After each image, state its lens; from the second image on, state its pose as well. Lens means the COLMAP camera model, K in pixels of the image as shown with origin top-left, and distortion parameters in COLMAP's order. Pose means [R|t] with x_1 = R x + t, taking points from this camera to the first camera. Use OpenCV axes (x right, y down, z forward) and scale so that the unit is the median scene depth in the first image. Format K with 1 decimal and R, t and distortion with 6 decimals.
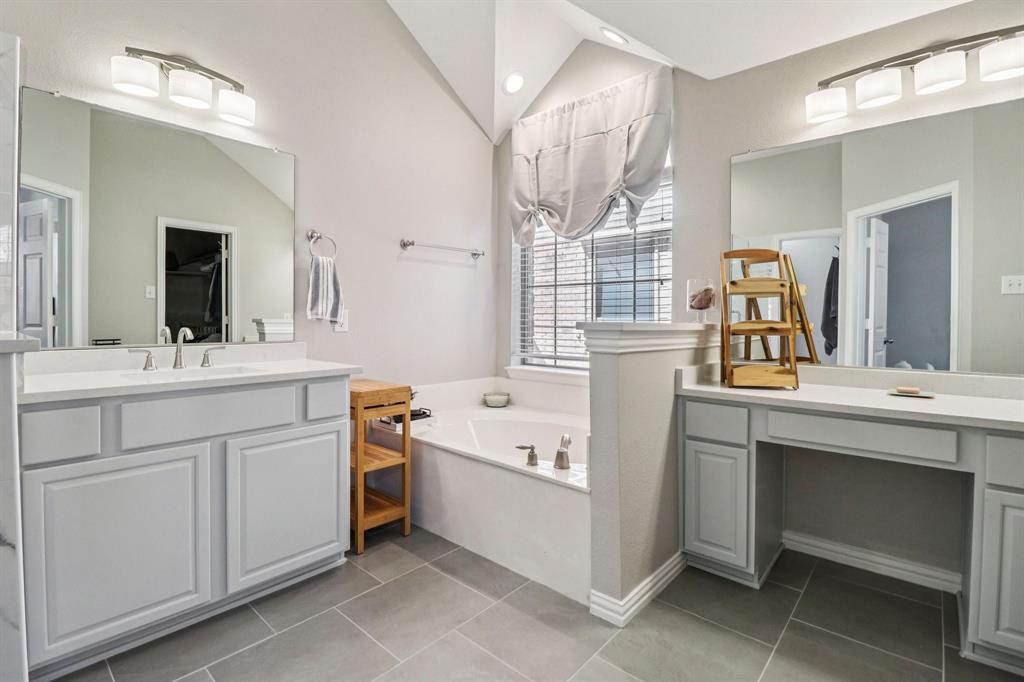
lens RADIAL K [[477.3, 0, 508.3], [0, 477.3, 322.5], [0, 0, 1]] dist [0.001780, -0.014284]
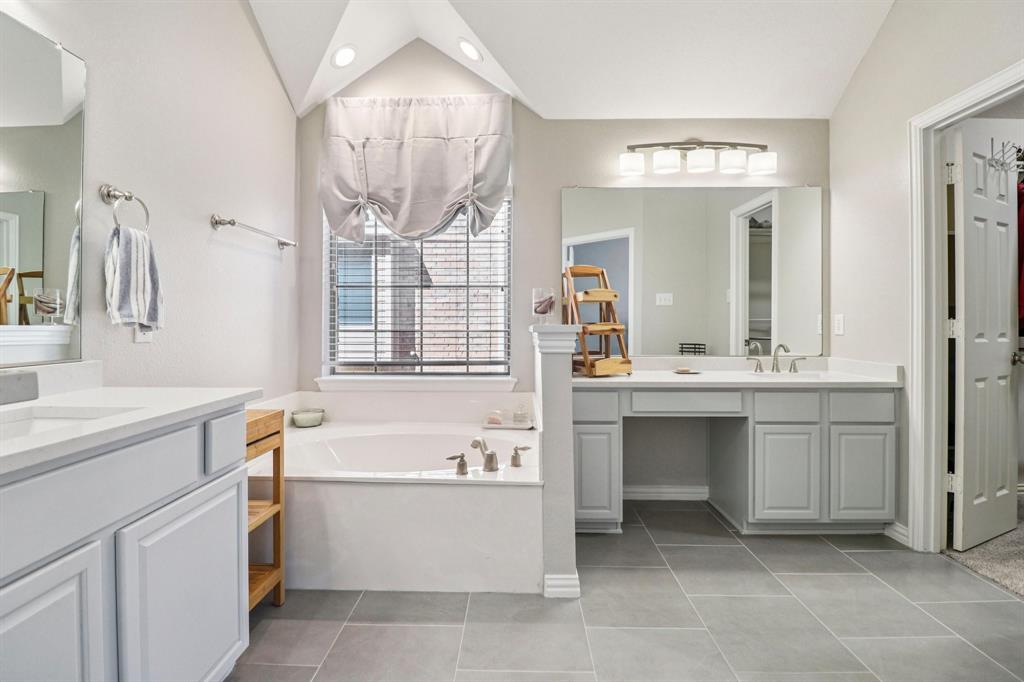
lens RADIAL K [[477.3, 0, 508.3], [0, 477.3, 322.5], [0, 0, 1]] dist [0.001780, -0.014284]
pose [[0.759170, -0.003098, 0.650885, -0.465873], [0.007779, 0.999960, -0.004313, -0.002138], [-0.650846, 0.008338, 0.759164, 0.189812]]
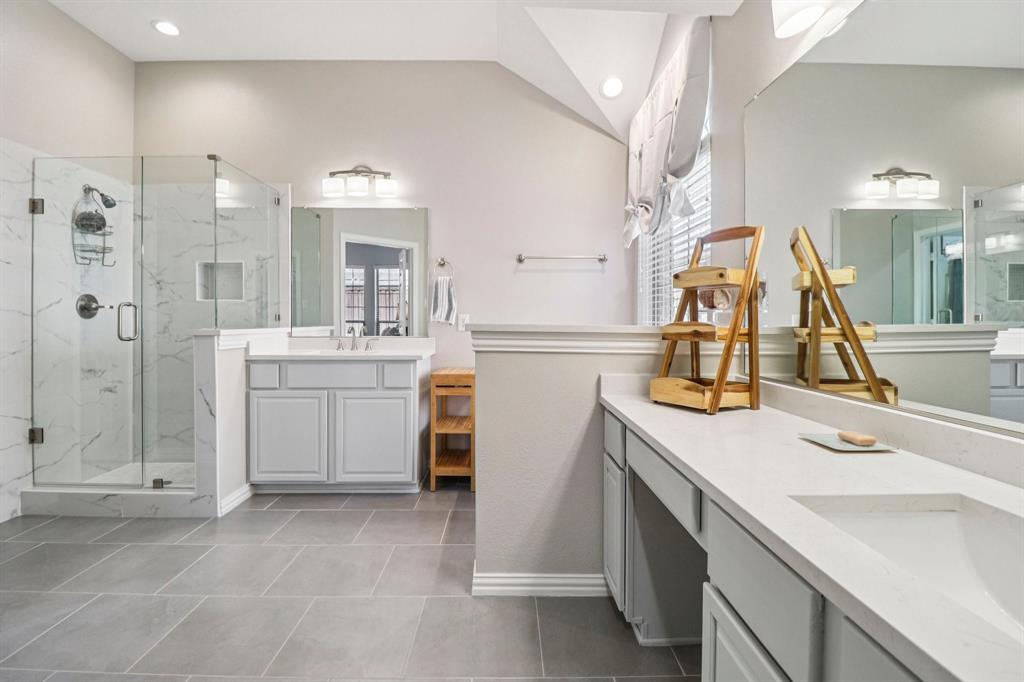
lens RADIAL K [[477.3, 0, 508.3], [0, 477.3, 322.5], [0, 0, 1]] dist [0.001780, -0.014284]
pose [[0.670393, -0.000521, -0.742006, 0.855213], [-0.003884, 0.999984, -0.004212, 0.001073], [0.741996, 0.005706, 0.670380, 0.231874]]
